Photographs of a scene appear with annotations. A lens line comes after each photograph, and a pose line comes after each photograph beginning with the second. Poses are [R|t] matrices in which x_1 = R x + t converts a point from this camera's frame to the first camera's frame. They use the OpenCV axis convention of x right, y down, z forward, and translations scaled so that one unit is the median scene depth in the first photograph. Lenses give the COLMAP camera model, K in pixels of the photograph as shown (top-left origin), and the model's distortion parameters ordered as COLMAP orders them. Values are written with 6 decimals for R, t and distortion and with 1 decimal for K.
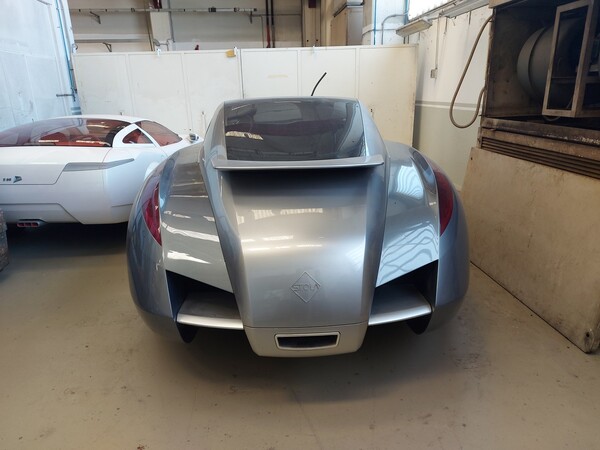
lens RADIAL K [[427.2, 0, 296.9], [0, 427.2, 229.2], [0, 0, 1]] dist [0.060356, -0.049818]
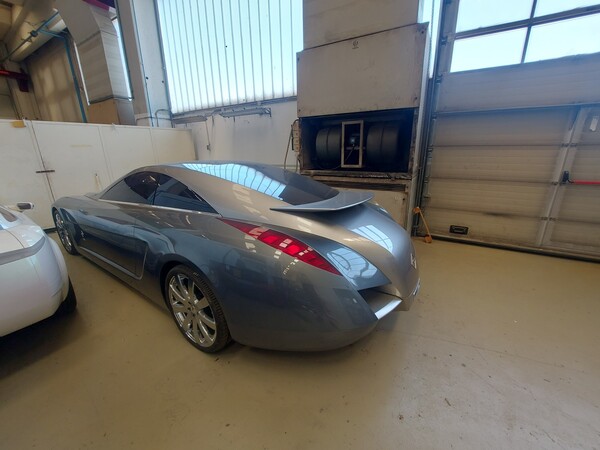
lens RADIAL K [[237.9, 0, 300.0], [0, 237.9, 225.0], [0, 0, 1]] dist [-0.021816, -0.000187]
pose [[0.576662, -0.223193, 0.785905, -0.573221], [0.251345, 0.963771, 0.089281, -0.127921], [-0.777359, 0.146048, 0.611868, 0.419339]]
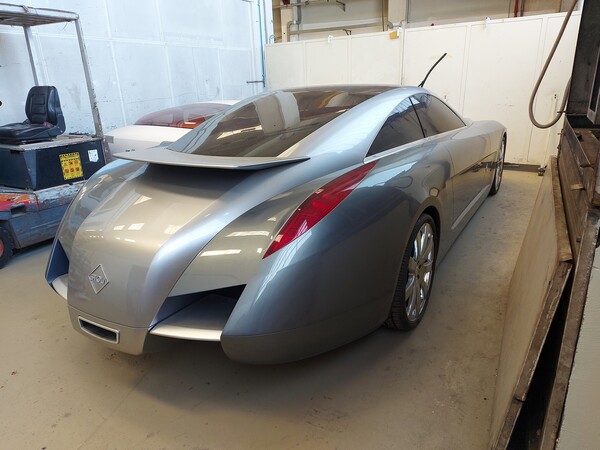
lens RADIAL K [[427.2, 0, 296.9], [0, 427.2, 229.2], [0, 0, 1]] dist [0.060356, -0.049818]
pose [[0.837665, 0.173557, -0.517876, 0.532938], [-0.153160, 0.984769, 0.082292, -0.079428], [0.524271, 0.010385, 0.851488, 0.206970]]
